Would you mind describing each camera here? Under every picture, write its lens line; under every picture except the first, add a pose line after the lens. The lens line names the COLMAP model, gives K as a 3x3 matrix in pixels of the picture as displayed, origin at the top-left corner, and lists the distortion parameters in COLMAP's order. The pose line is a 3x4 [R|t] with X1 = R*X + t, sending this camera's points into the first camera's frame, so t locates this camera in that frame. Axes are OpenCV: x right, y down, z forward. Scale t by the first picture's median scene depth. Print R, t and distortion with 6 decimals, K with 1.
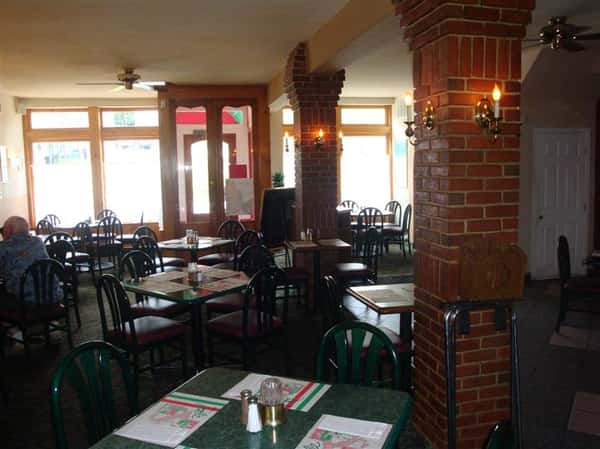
lens RADIAL K [[582.6, 0, 300.0], [0, 582.6, 224.5], [0, 0, 1]] dist [-0.109057, -0.006175]
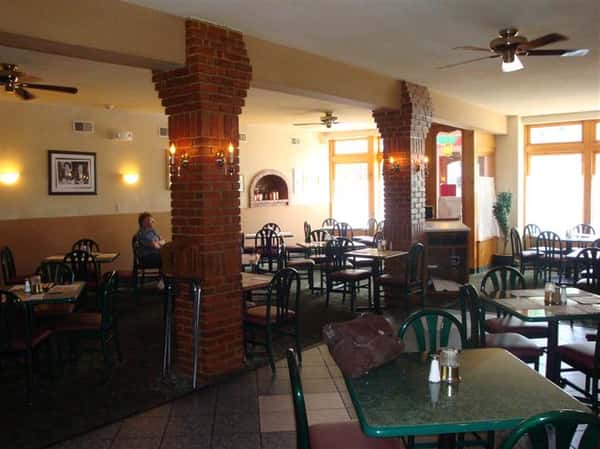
lens RADIAL K [[591.2, 0, 300.0], [0, 591.2, 224.5], [0, 0, 1]] dist [-0.111637, 0.002534]
pose [[0.617027, 0.065469, -0.784214, 0.606355], [-0.081825, 0.996469, 0.018808, -0.024044], [0.782676, 0.052563, 0.620206, 0.080499]]
